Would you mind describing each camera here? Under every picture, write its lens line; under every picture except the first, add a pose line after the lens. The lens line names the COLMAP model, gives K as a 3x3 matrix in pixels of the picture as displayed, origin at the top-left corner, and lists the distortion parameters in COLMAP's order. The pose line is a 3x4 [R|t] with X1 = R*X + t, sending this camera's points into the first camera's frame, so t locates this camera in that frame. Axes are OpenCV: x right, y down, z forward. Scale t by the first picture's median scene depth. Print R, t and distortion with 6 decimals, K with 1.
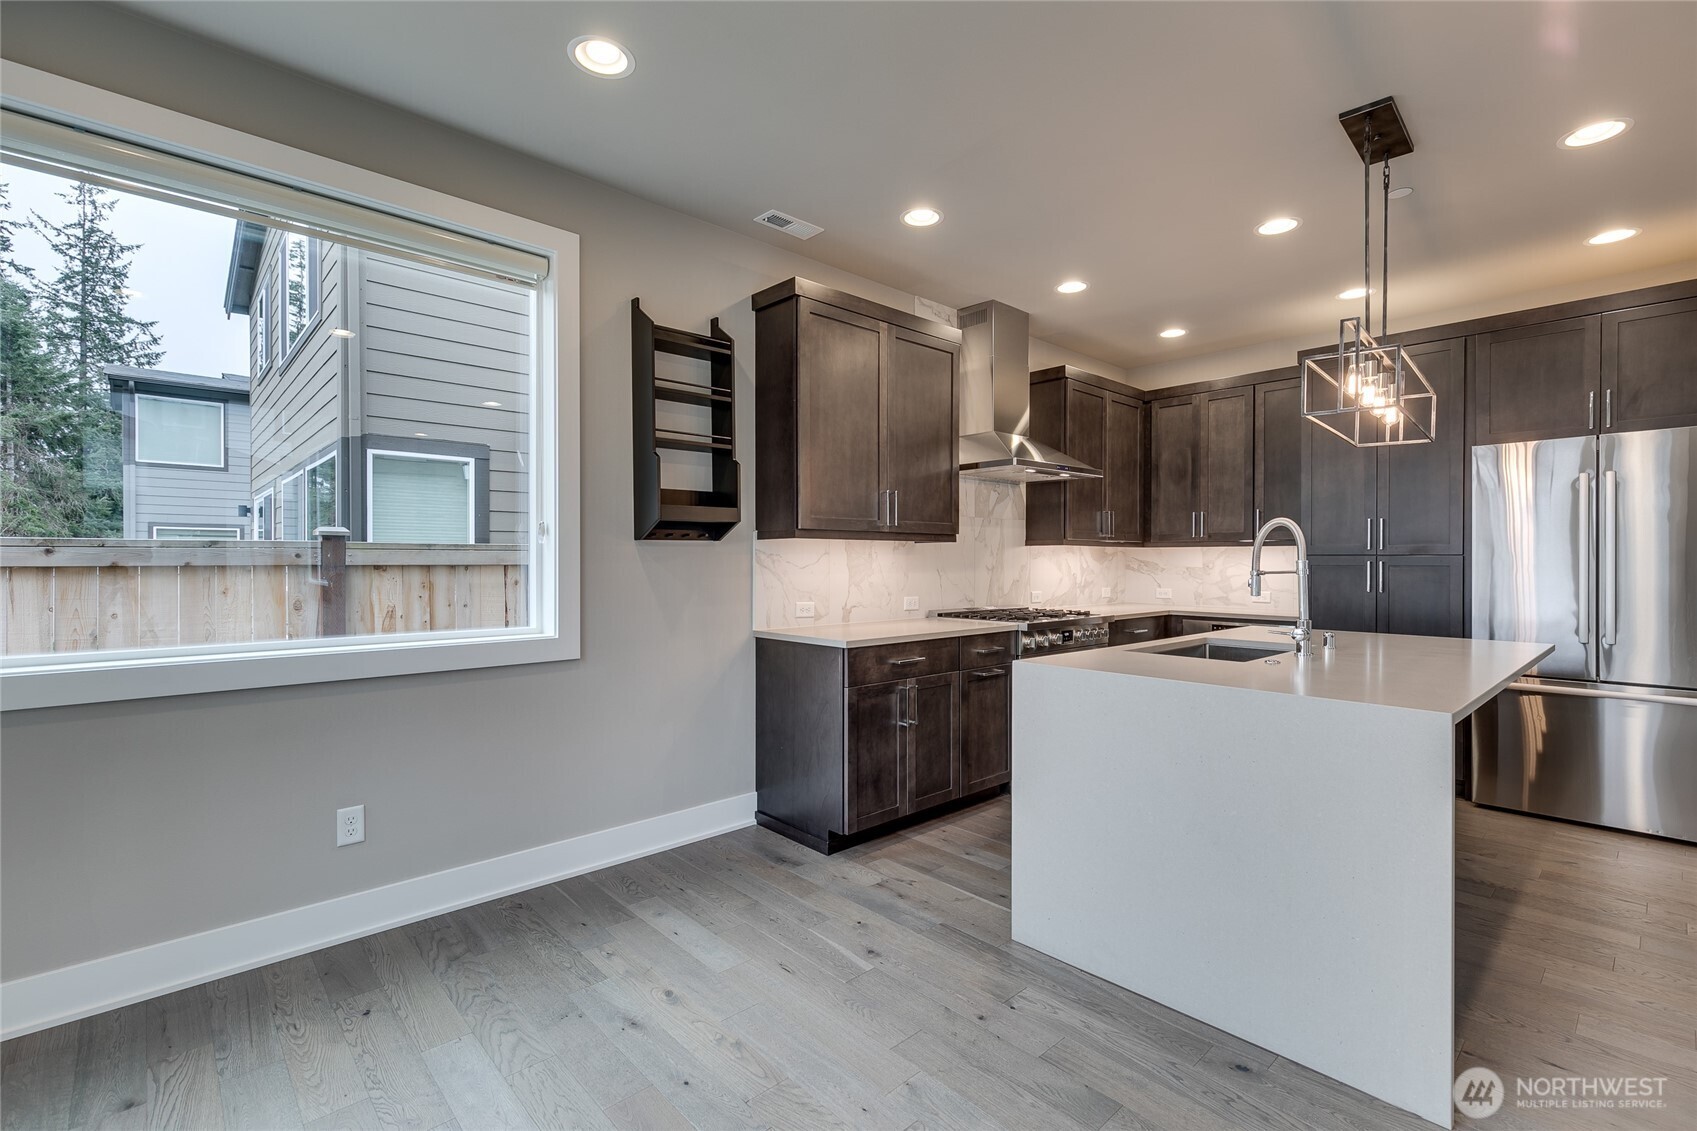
lens RADIAL K [[761.8, 0, 846.0], [0, 761.8, 560.6], [0, 0, 1]] dist [0.002680, 0.000100]
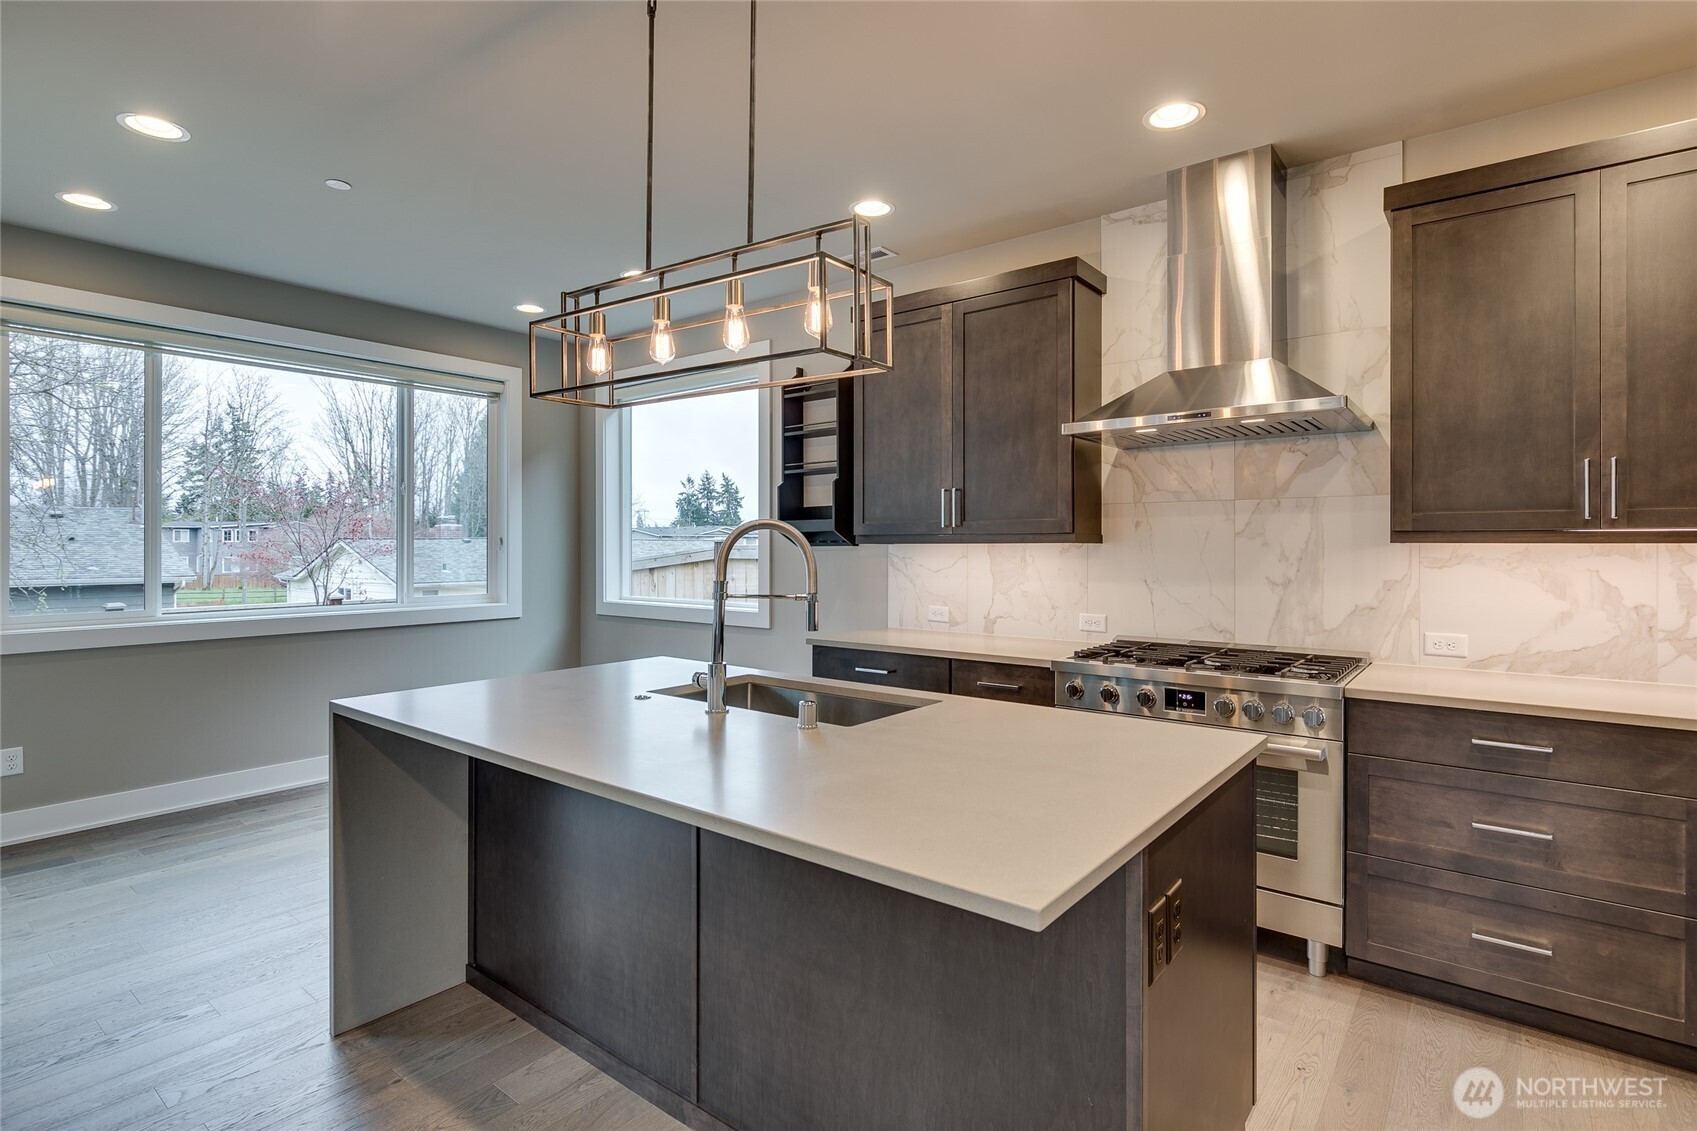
lens RADIAL K [[836.3, 0, 855.4], [0, 836.3, 544.9], [0, 0, 1]] dist [-0.002244, -0.000646]
pose [[0.156774, -0.002495, -0.987631, 0.954746], [-0.001006, 0.999996, -0.002686, -0.021021], [0.987634, 0.001415, 0.156771, 0.687367]]
